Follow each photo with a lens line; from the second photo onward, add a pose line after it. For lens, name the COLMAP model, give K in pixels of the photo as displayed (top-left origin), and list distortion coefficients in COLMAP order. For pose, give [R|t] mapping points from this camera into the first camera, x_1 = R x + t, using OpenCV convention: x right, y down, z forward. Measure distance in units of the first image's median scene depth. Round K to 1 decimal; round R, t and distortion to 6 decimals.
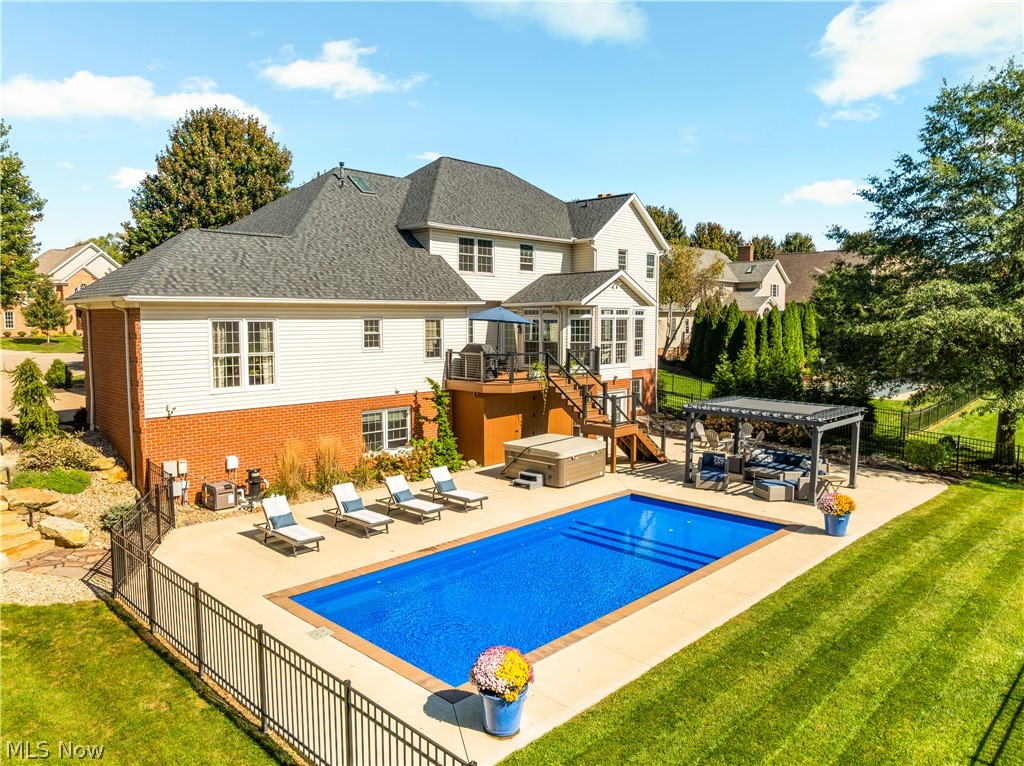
lens RADIAL K [[725.0, 0, 512.0], [0, 725.0, 383.0], [0, 0, 1]] dist [-0.001694, 0.000107]
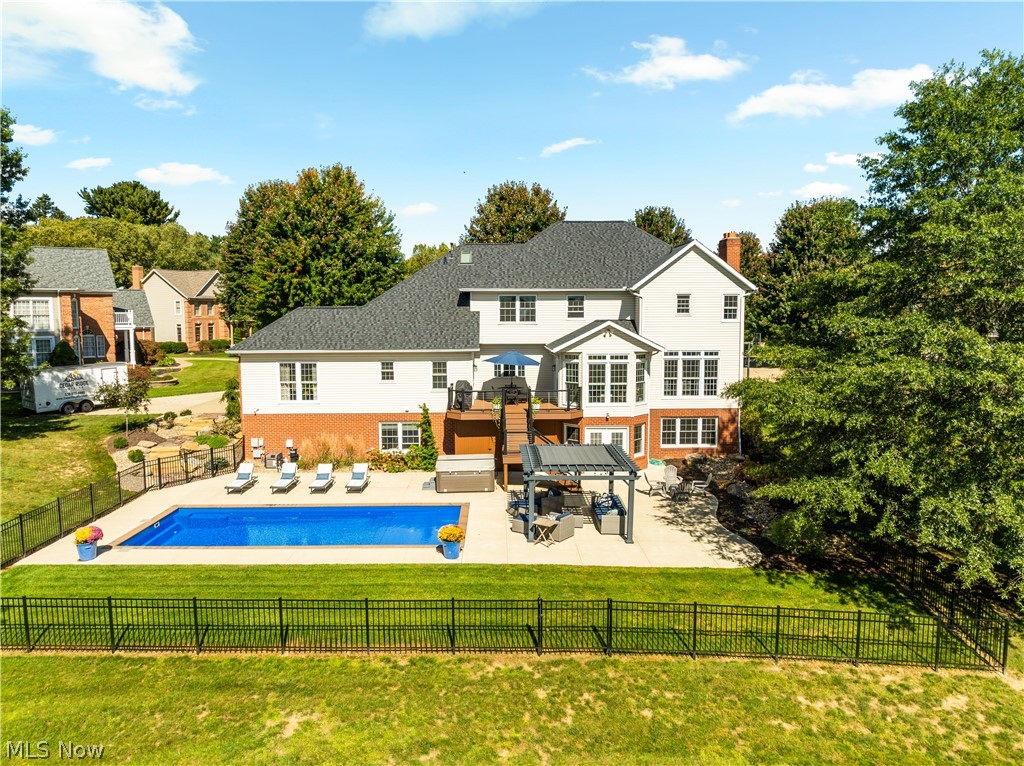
lens RADIAL K [[725.0, 0, 512.0], [0, 725.0, 383.0], [0, 0, 1]] dist [-0.001694, 0.000107]
pose [[0.710180, 0.065696, -0.700948, 0.999002], [-0.059347, 0.997679, 0.033379, -0.103975], [0.701514, 0.017895, 0.712431, 0.102652]]
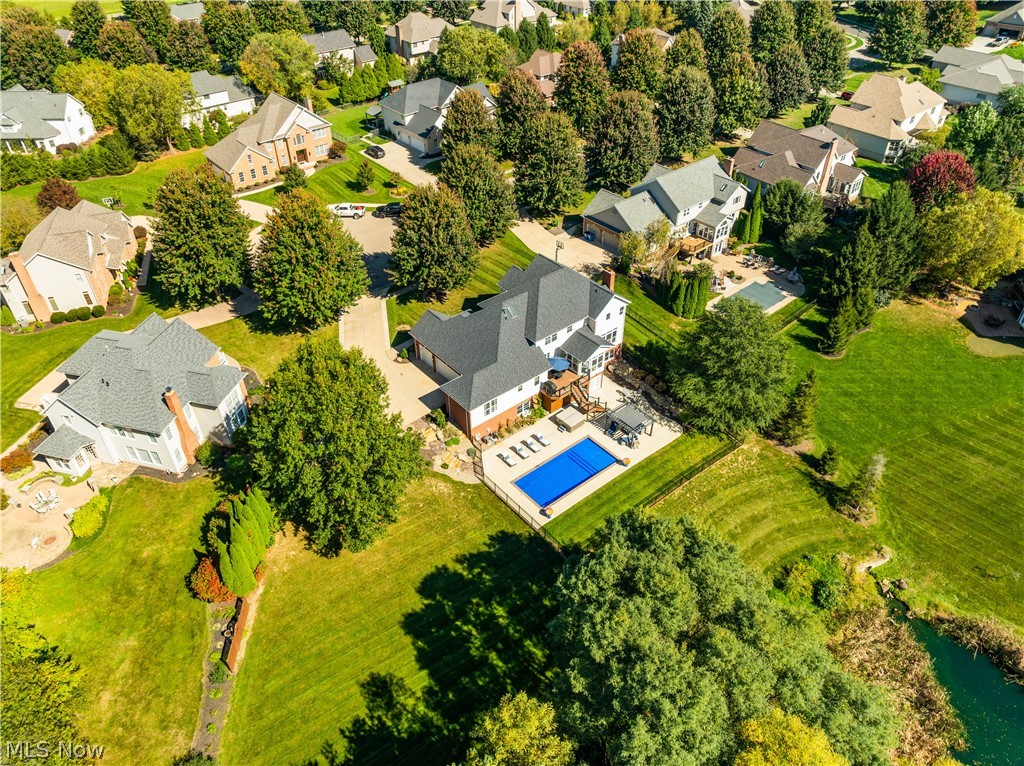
lens RADIAL K [[725.0, 0, 512.0], [0, 725.0, 383.0], [0, 0, 1]] dist [-0.001694, 0.000107]
pose [[0.994404, 0.061619, -0.085808, 0.064940], [-0.004647, 0.836994, 0.547193, -1.915764], [0.105538, -0.543732, 0.832597, -1.826790]]
